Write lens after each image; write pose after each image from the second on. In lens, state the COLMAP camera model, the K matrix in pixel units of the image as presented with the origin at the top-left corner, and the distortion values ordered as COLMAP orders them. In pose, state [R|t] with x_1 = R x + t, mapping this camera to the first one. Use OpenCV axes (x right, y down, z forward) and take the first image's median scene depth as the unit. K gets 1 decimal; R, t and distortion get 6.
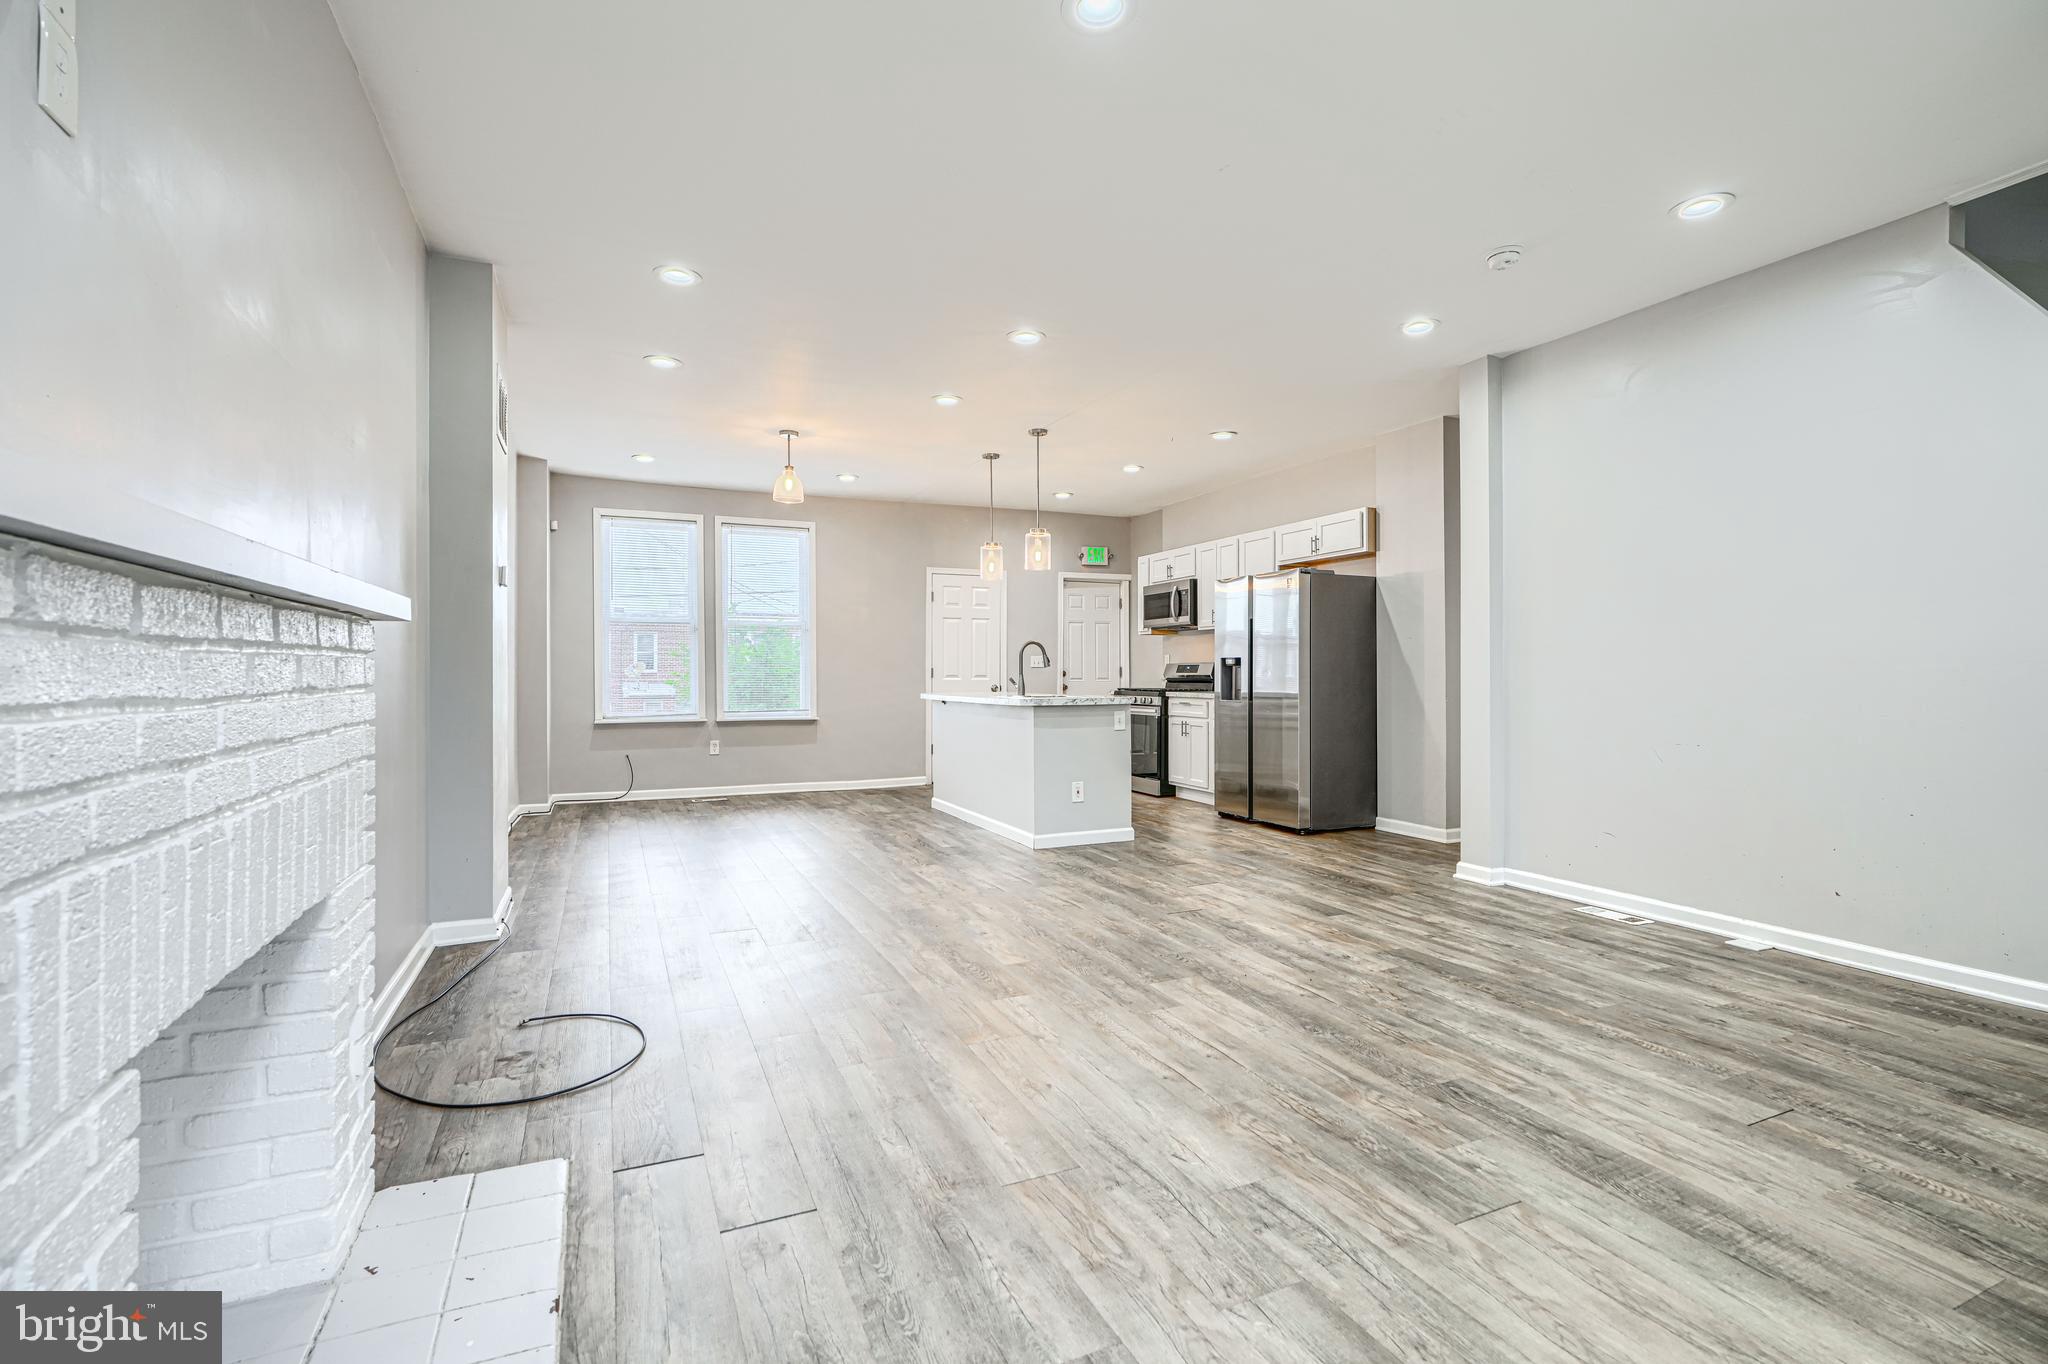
lens RADIAL K [[925.5, 0, 997.4], [0, 925.5, 667.2], [0, 0, 1]] dist [0.001460, 0.000105]
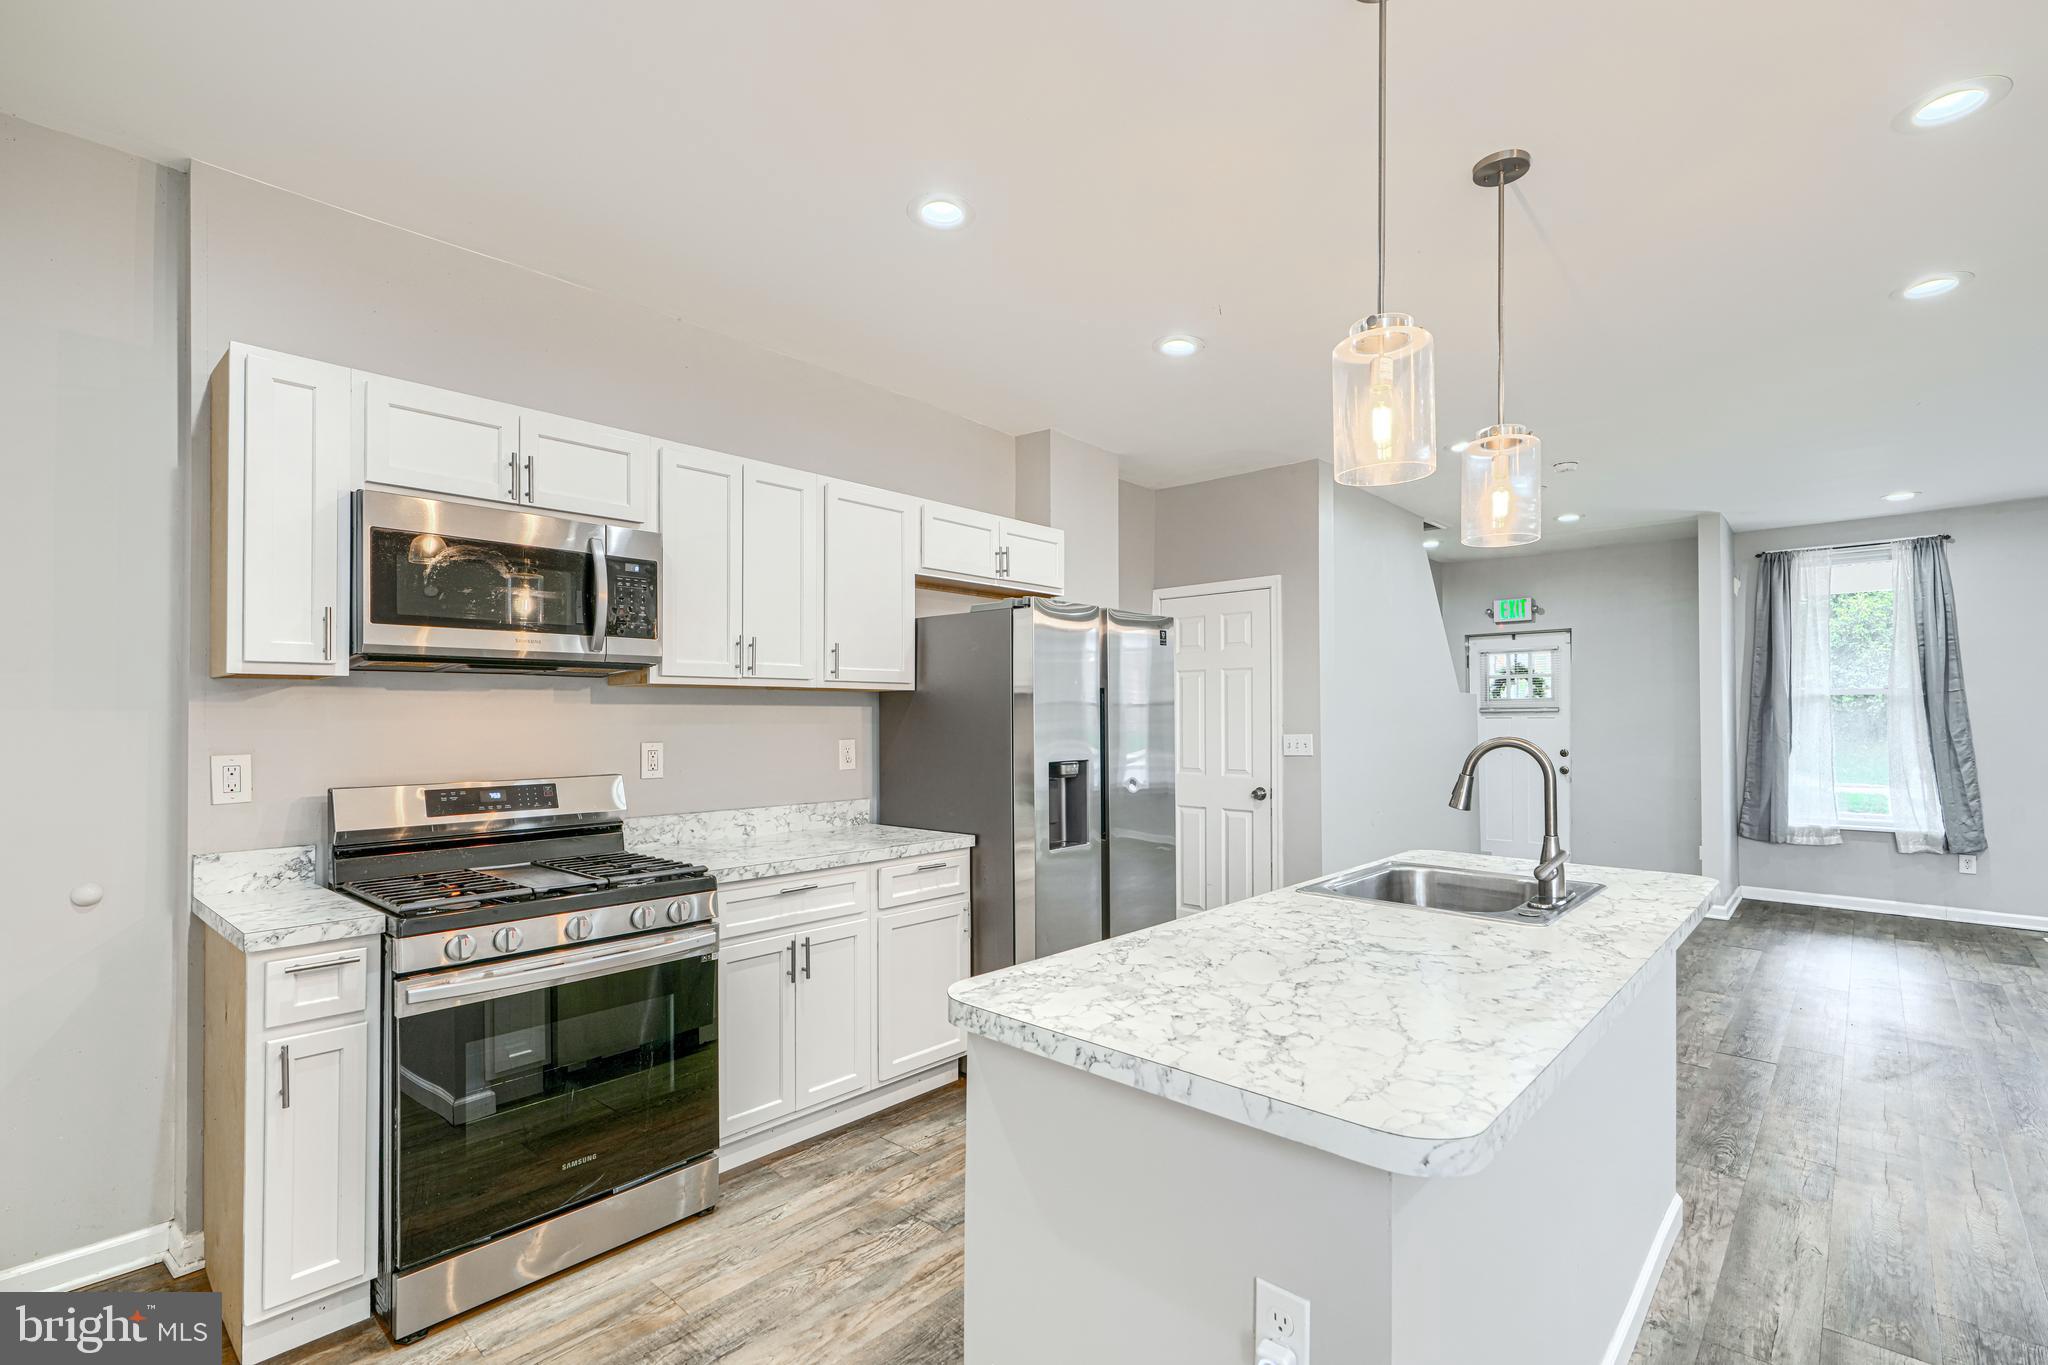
lens RADIAL K [[925.5, 0, 1030.3], [0, 925.5, 704.4], [0, 0, 1]] dist [0.001460, 0.000105]
pose [[-0.420965, 0.016291, 0.906931, -0.205651], [-0.003646, 0.999800, -0.019652, -0.033088], [-0.907070, -0.011580, -0.420821, 1.306254]]
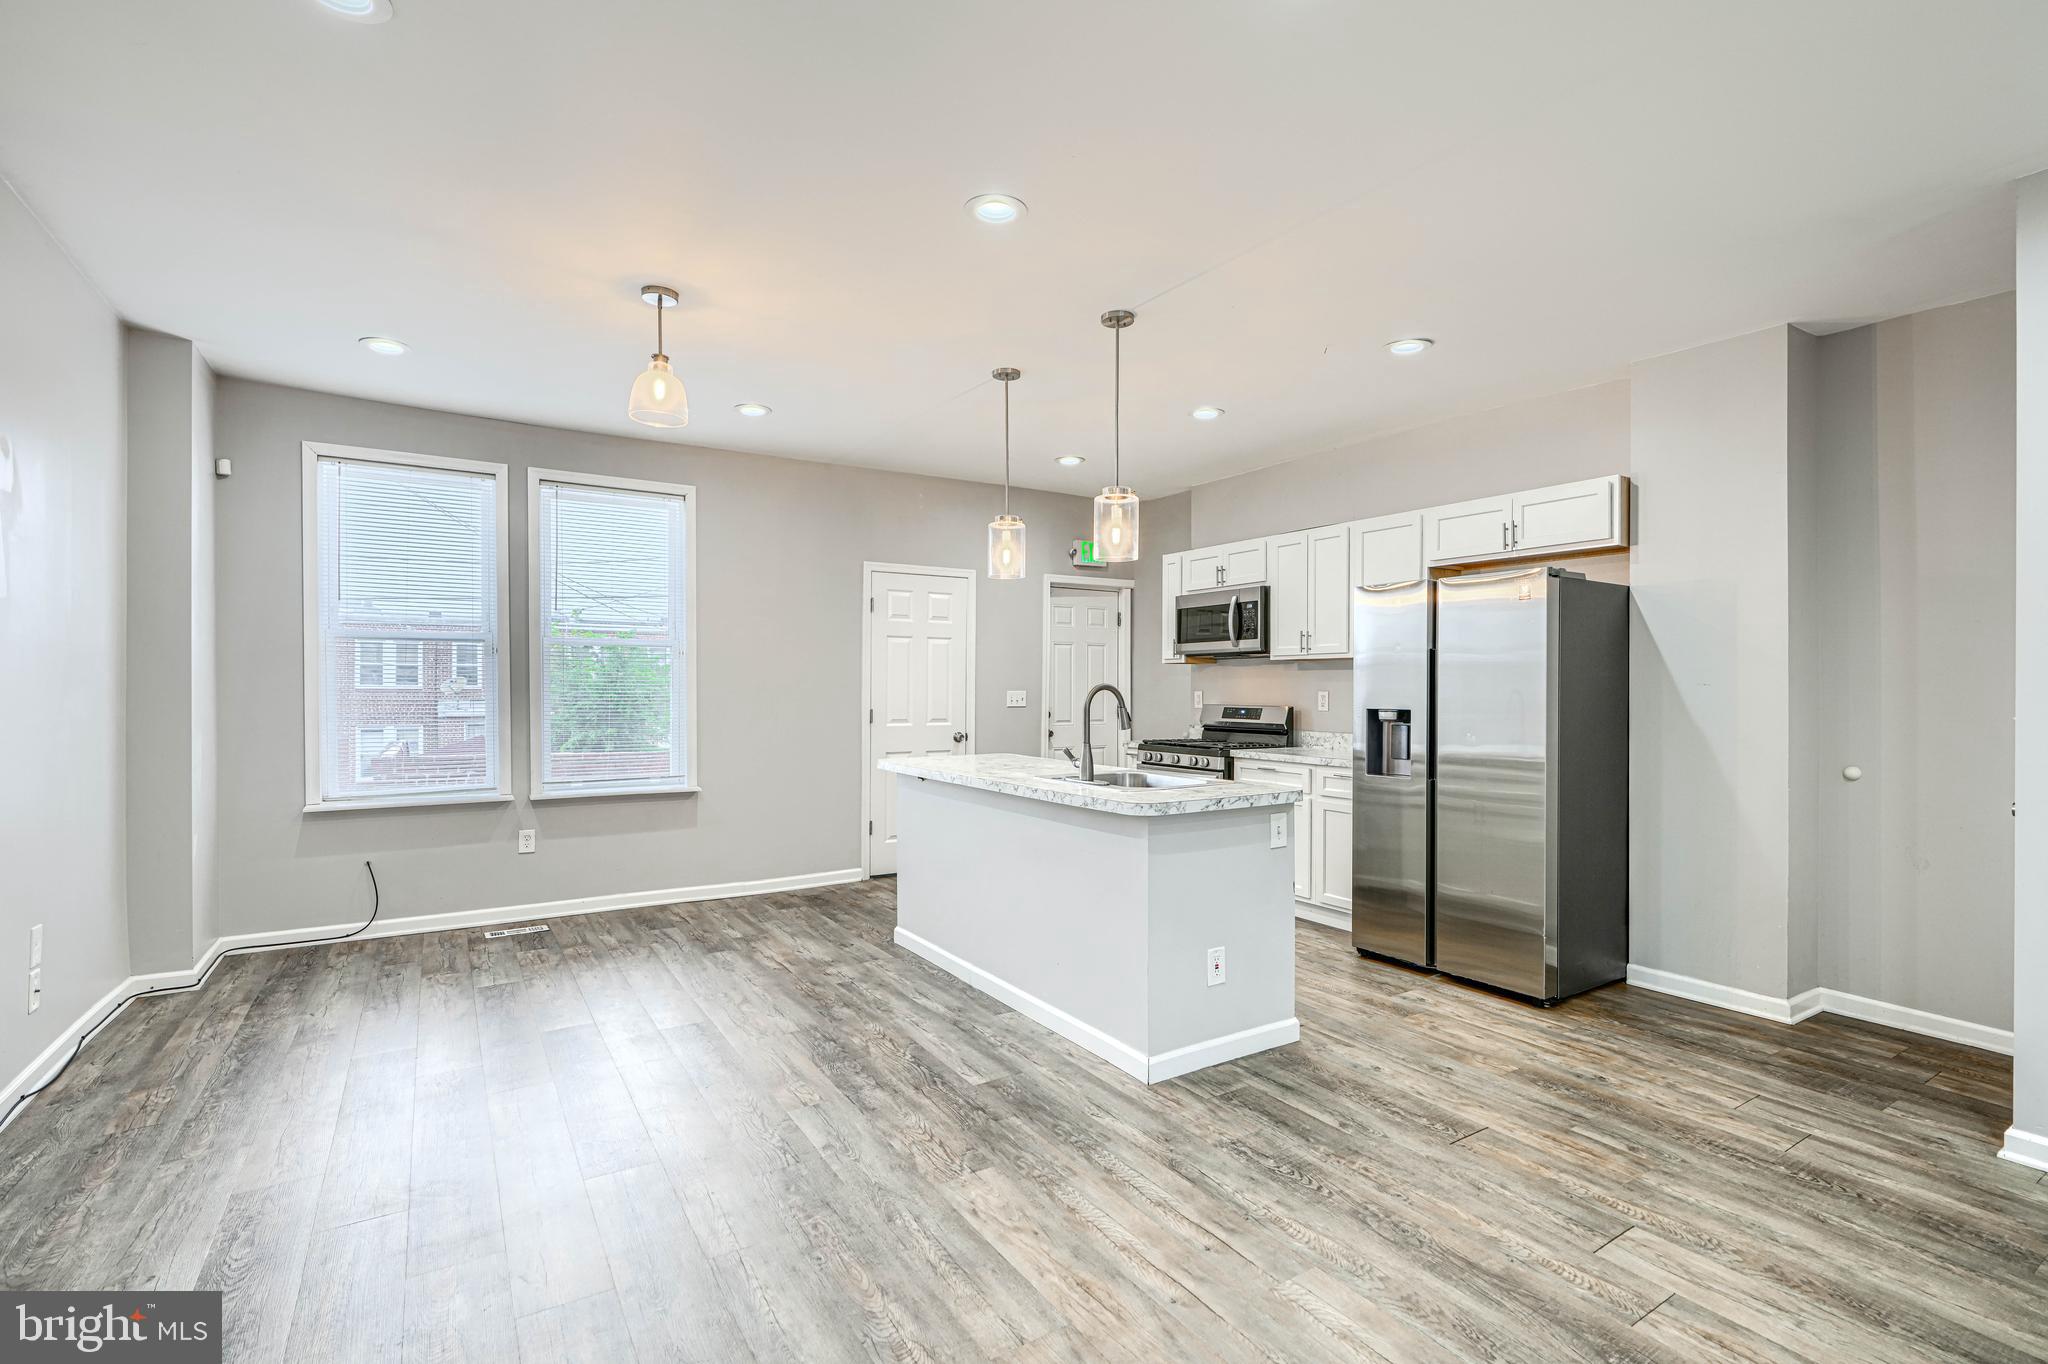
lens RADIAL K [[925.5, 0, 1013.5], [0, 925.5, 690.9], [0, 0, 1]] dist [0.001460, 0.000105]
pose [[0.987040, 0.004065, 0.160423, -0.109667], [-0.005901, 0.999922, 0.010971, -0.030134], [-0.160366, -0.011775, 0.986987, 0.441136]]
